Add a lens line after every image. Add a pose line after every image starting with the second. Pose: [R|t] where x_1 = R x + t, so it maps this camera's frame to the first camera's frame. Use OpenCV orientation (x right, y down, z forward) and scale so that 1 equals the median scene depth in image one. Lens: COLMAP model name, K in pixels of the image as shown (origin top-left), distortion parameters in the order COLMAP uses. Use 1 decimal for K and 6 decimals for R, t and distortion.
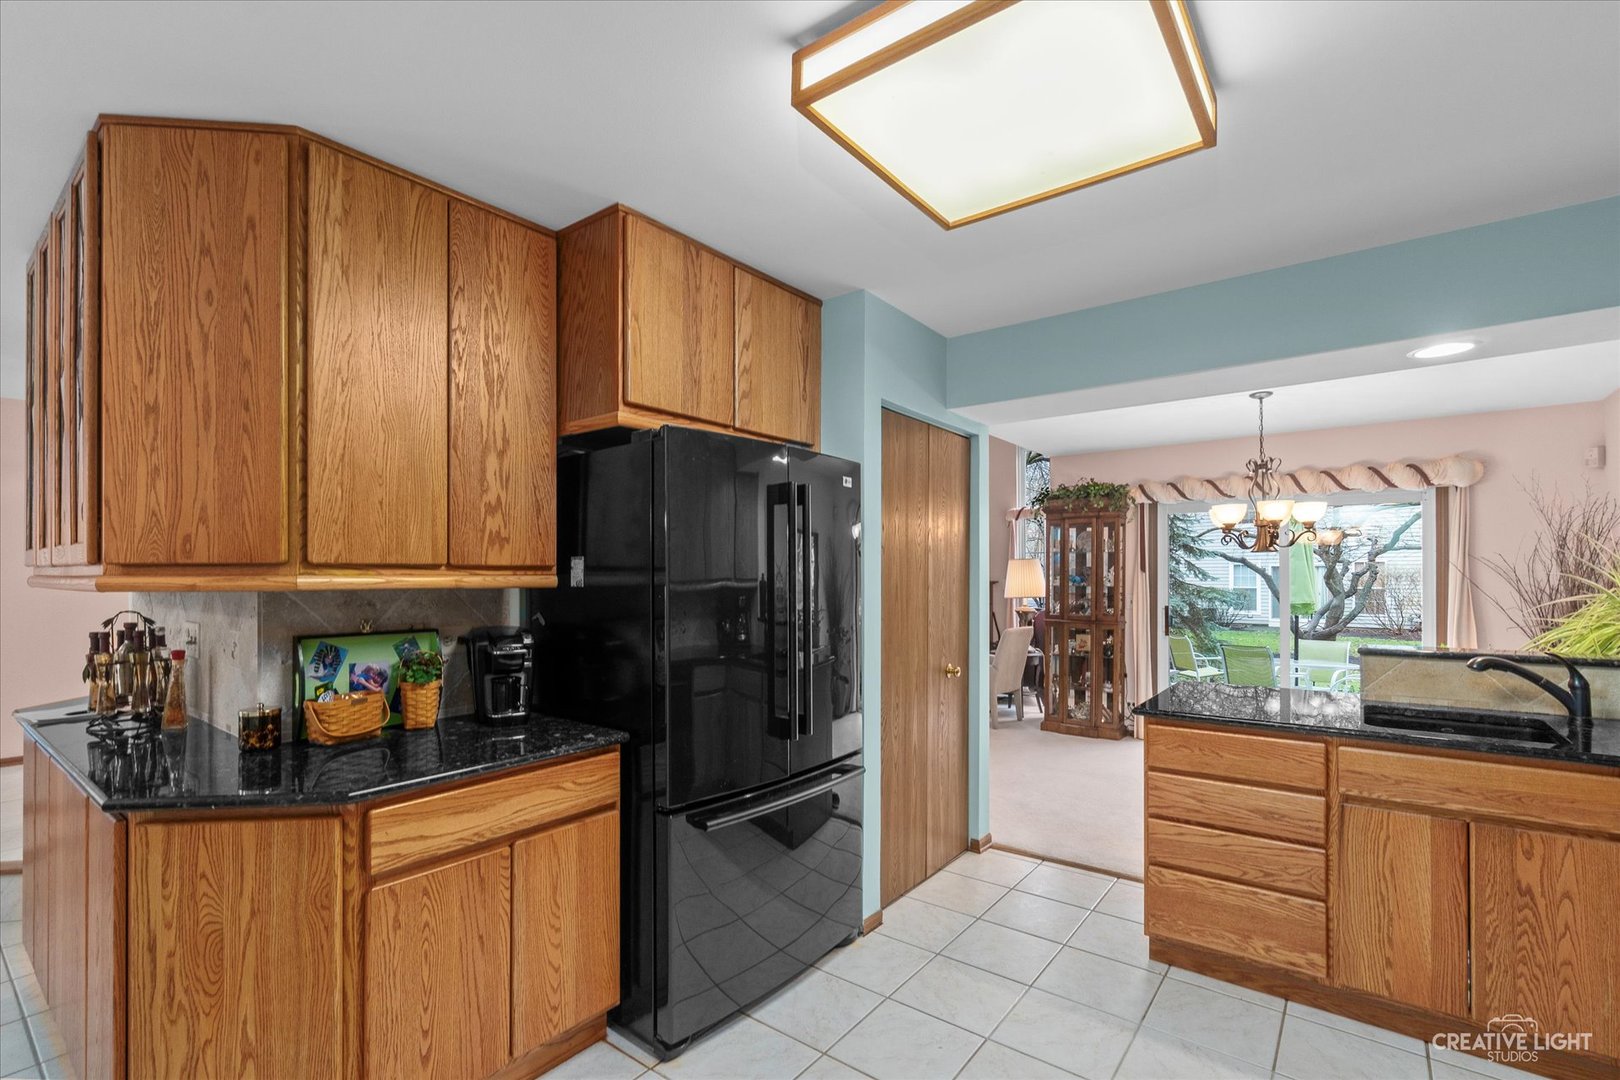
lens RADIAL K [[725.1, 0, 817.2], [0, 725.1, 575.3], [0, 0, 1]] dist [-0.001666, -0.000239]
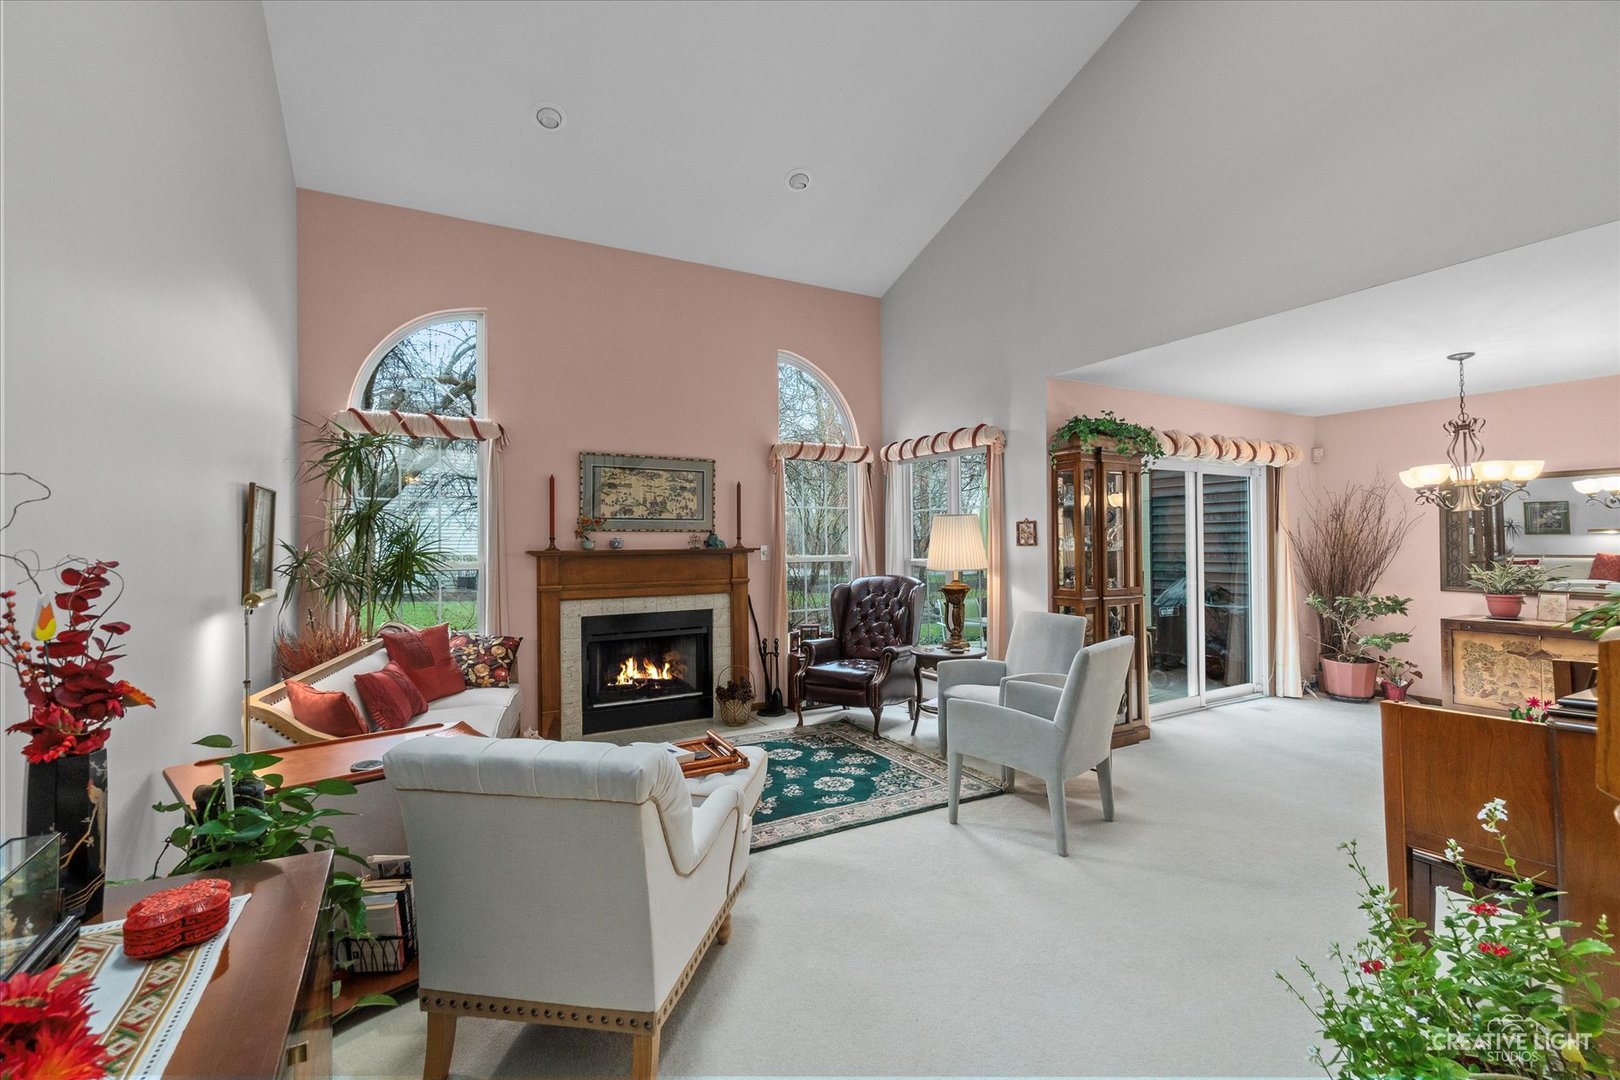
lens RADIAL K [[704.9, 0, 802.2], [0, 704.9, 534.1], [0, 0, 1]] dist [0.003208, 0.000535]
pose [[0.410937, 0.008895, 0.911620, -1.149649], [0.005611, 0.999909, -0.012286, 0.011485], [-0.911646, 0.010164, 0.410850, 2.498395]]
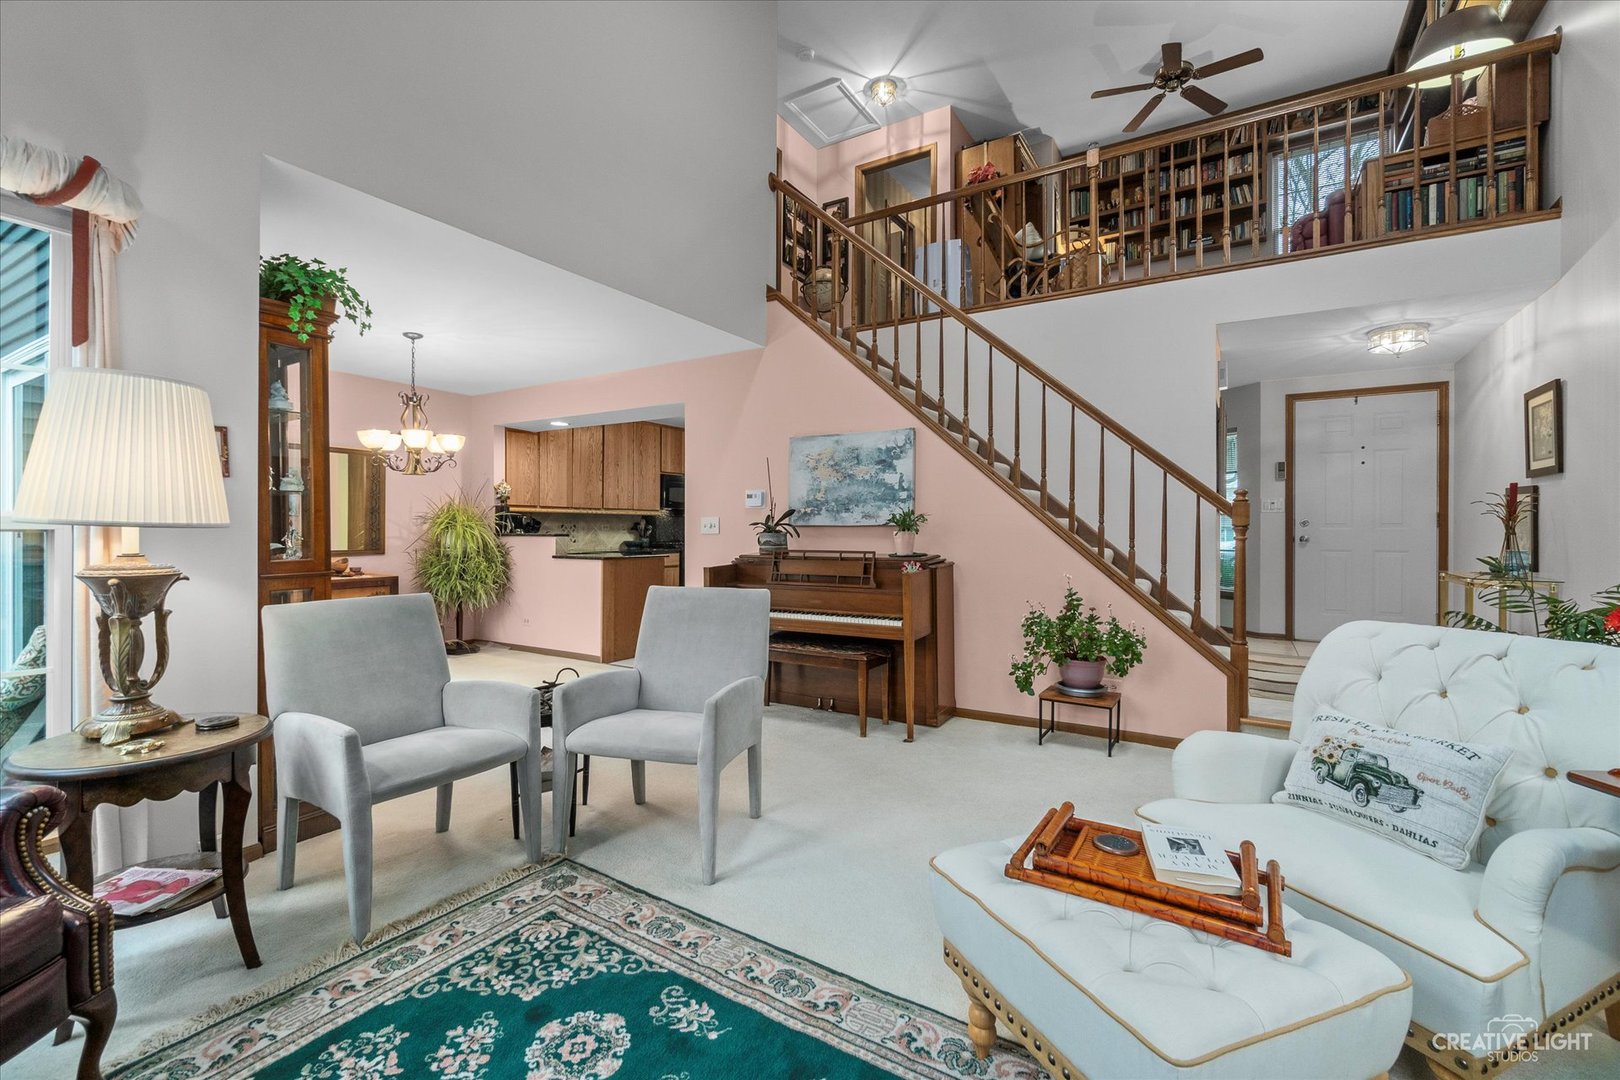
lens RADIAL K [[697.2, 0, 803.4], [0, 697.2, 538.6], [0, 0, 1]] dist [0.000458, 0.000006]
pose [[-0.995350, -0.002980, -0.096283, 0.195548], [-0.004136, 0.999922, 0.011817, 0.090506], [0.096240, 0.012160, -0.995284, 3.728421]]
